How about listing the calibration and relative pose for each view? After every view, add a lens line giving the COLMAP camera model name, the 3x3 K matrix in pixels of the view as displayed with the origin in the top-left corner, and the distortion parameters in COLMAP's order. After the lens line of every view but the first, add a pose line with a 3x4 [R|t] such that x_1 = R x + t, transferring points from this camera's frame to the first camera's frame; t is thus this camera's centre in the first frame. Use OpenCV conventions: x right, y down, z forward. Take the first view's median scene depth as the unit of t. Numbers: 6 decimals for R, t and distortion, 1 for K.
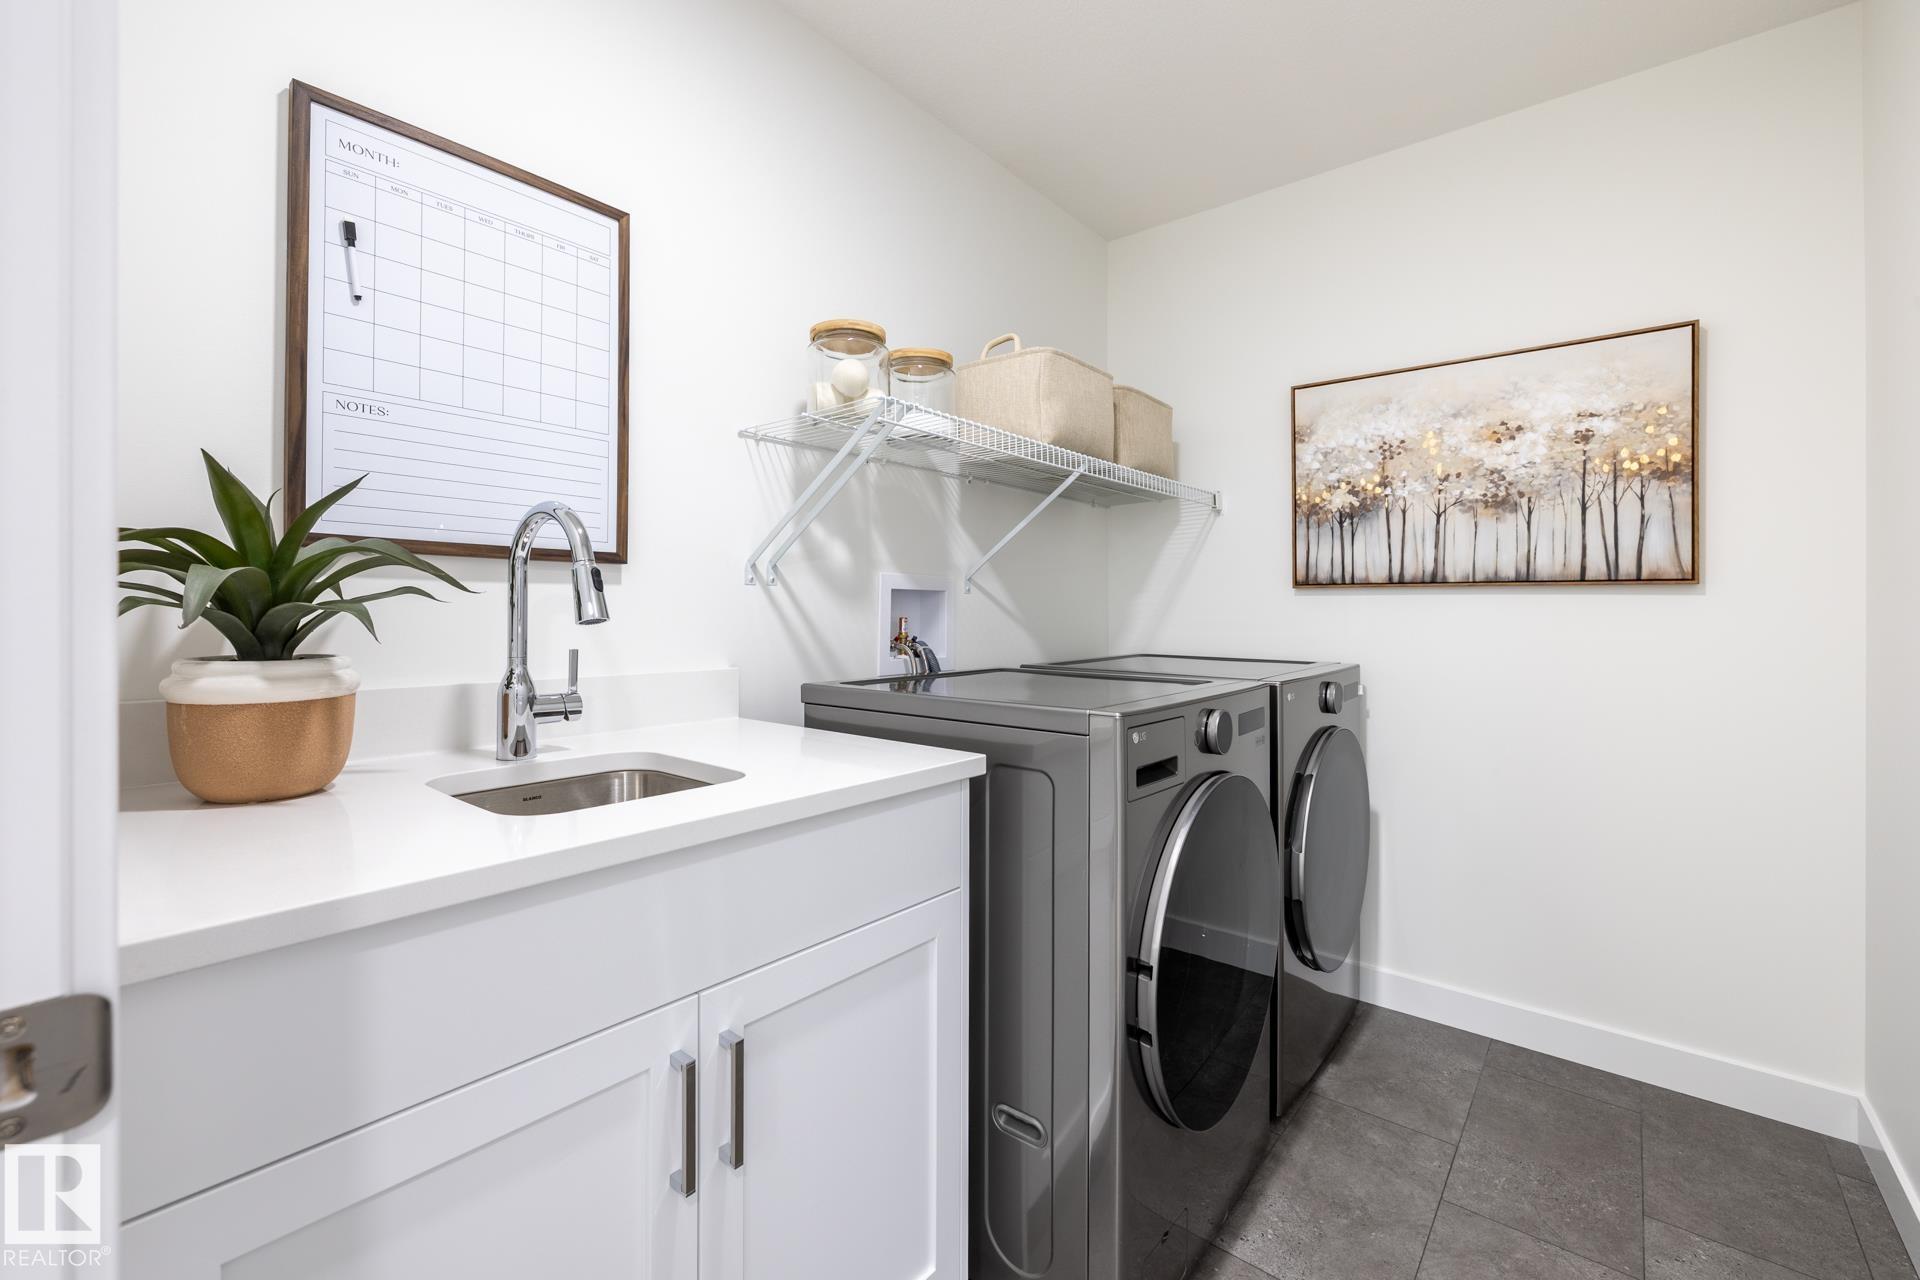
lens RADIAL K [[819.8, 0, 955.2], [0, 819.8, 613.7], [0, 0, 1]] dist [-0.000647, -0.000132]
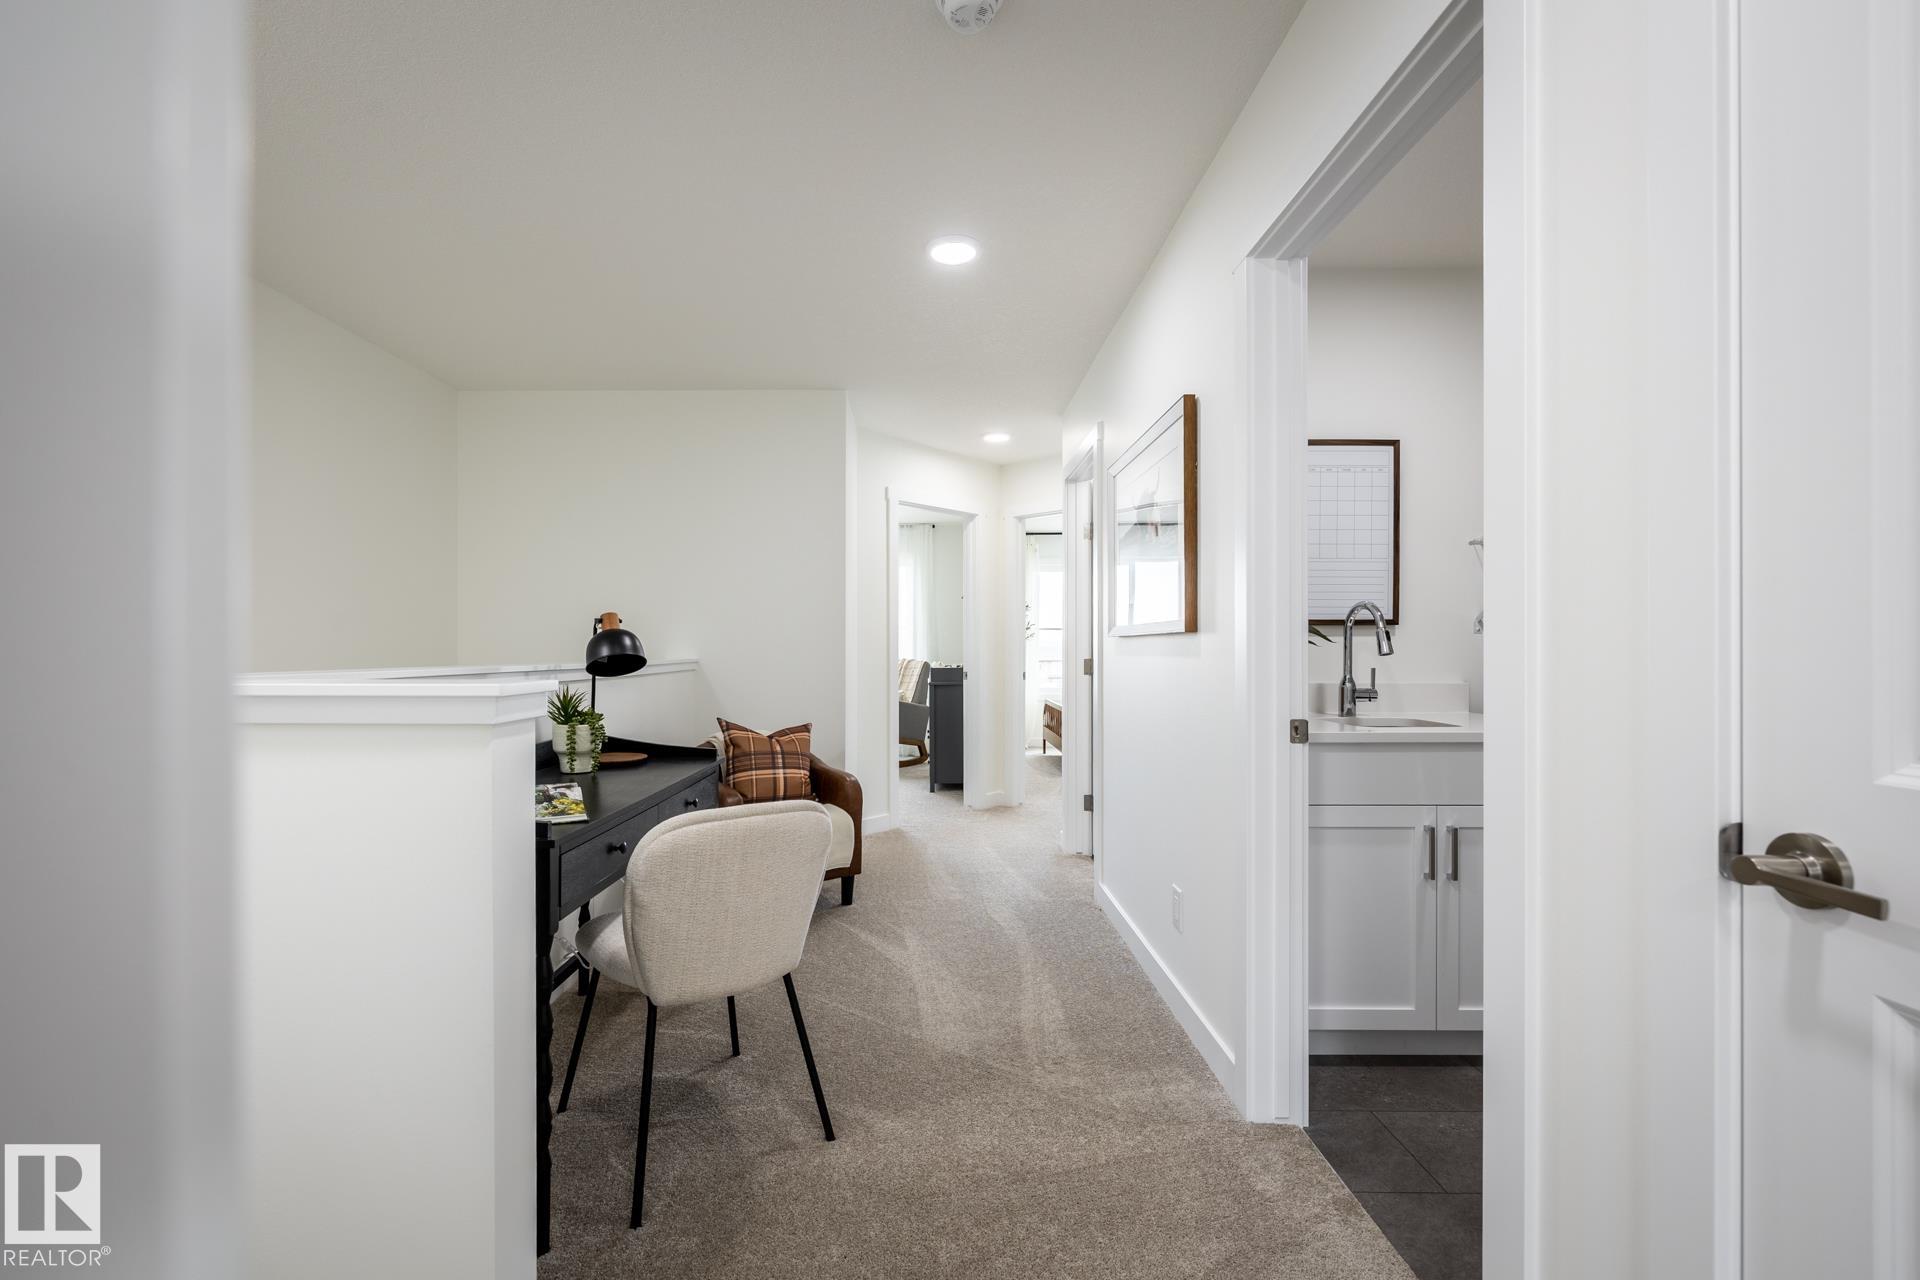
lens RADIAL K [[809.8, 0, 944.9], [0, 809.8, 631.0], [0, 0, 1]] dist [-0.000131, -0.000205]
pose [[0.640112, -0.013096, -0.768170, 0.449033], [-0.004886, 0.999765, -0.021115, -0.001412], [0.768266, 0.017269, 0.639897, -1.236133]]
